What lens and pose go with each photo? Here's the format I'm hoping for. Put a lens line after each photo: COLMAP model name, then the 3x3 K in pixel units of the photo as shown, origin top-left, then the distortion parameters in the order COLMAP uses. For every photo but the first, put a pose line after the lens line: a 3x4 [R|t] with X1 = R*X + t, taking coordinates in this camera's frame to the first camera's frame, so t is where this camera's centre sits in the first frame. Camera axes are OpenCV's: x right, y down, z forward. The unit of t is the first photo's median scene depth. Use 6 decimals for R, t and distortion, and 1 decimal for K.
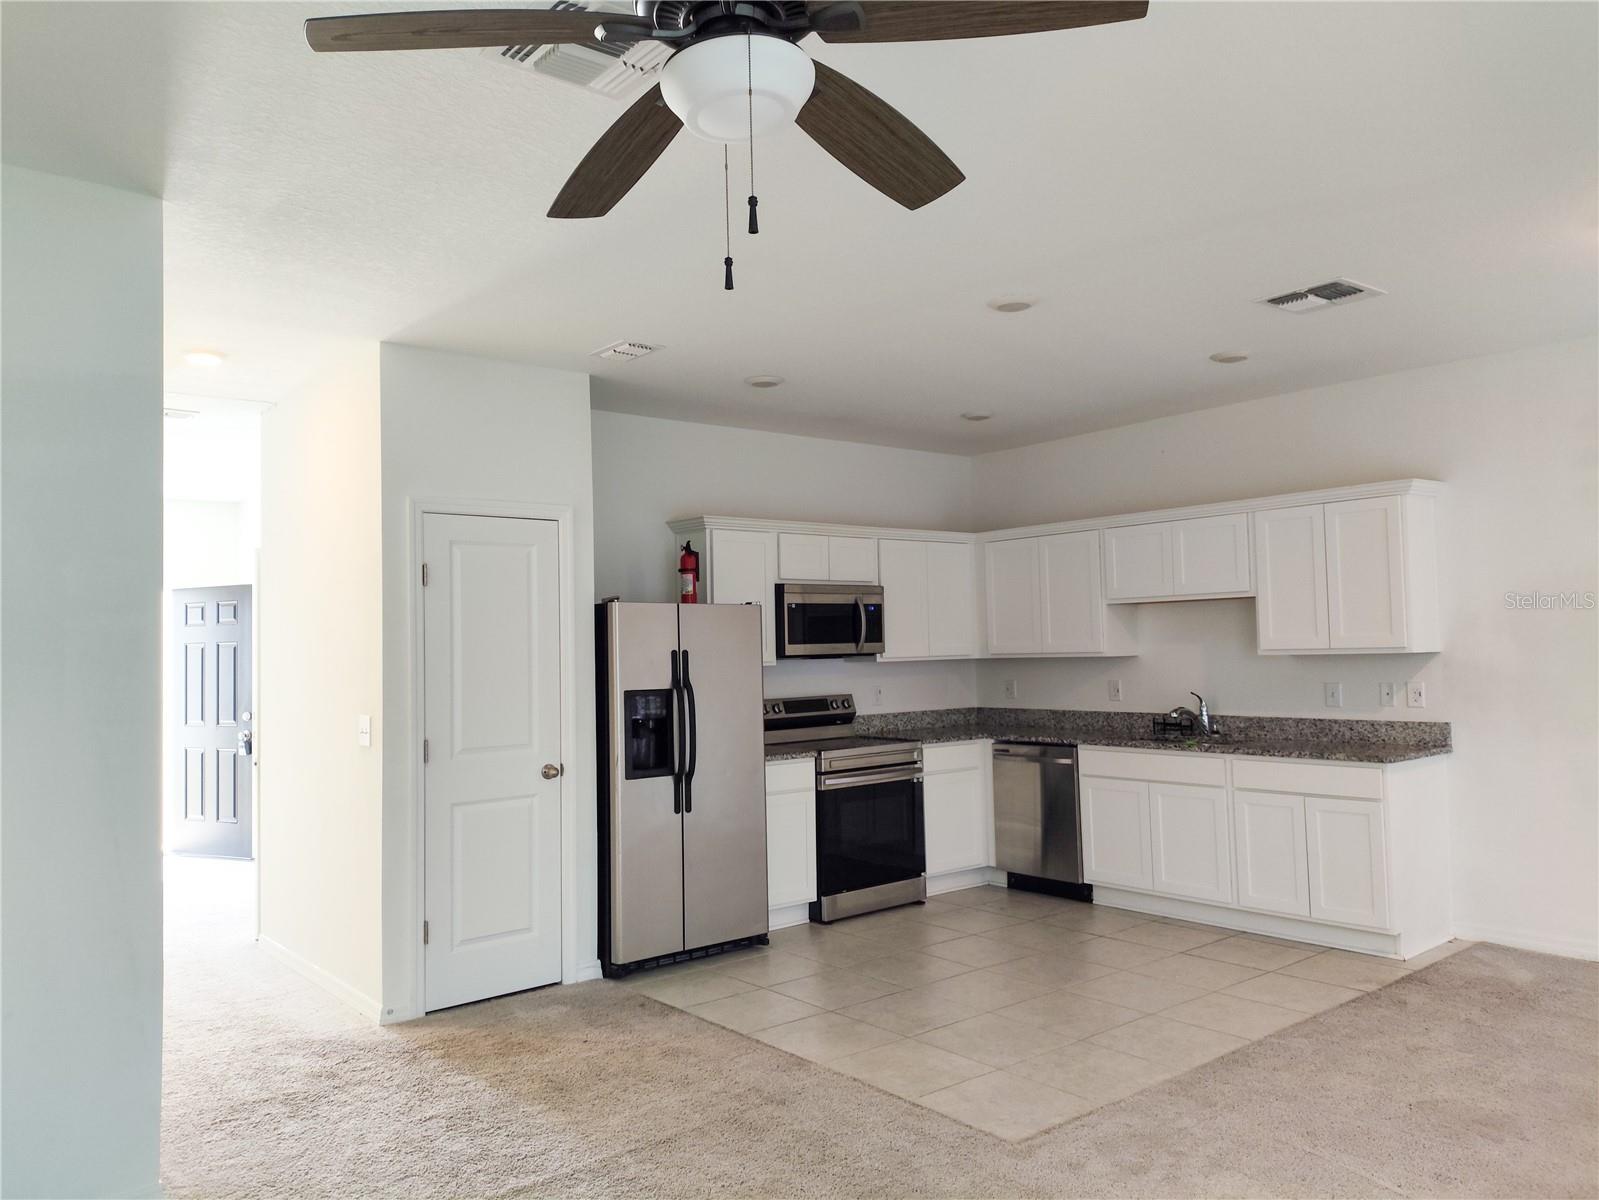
lens RADIAL K [[1176.0, 0, 724.1], [0, 1176.0, 600.8], [0, 0, 1]] dist [0.064198, 0.000725]
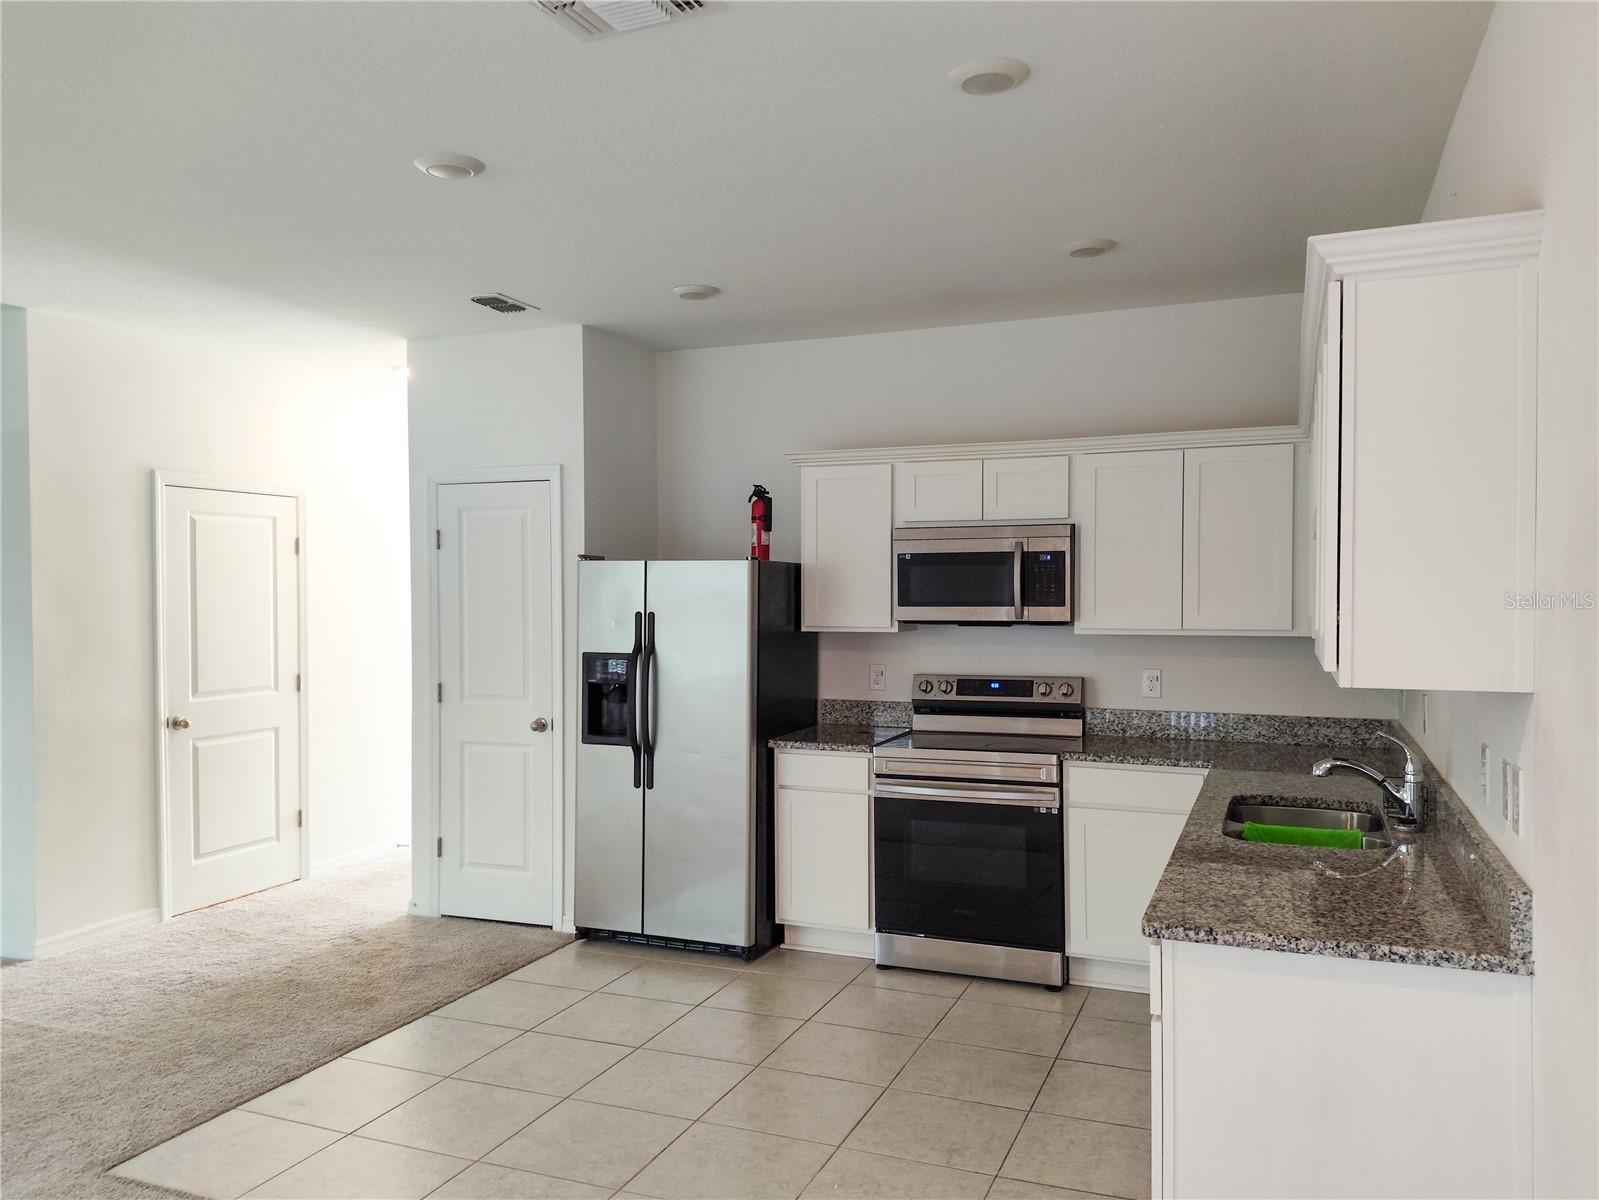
lens RADIAL K [[1176.0, 0, 724.1], [0, 1176.0, 600.8], [0, 0, 1]] dist [0.064198, 0.000725]
pose [[0.496182, 0.033729, -0.867563, 0.785295], [0.031765, 0.997871, 0.056962, -0.017024], [0.867637, -0.055822, 0.494054, 0.601306]]
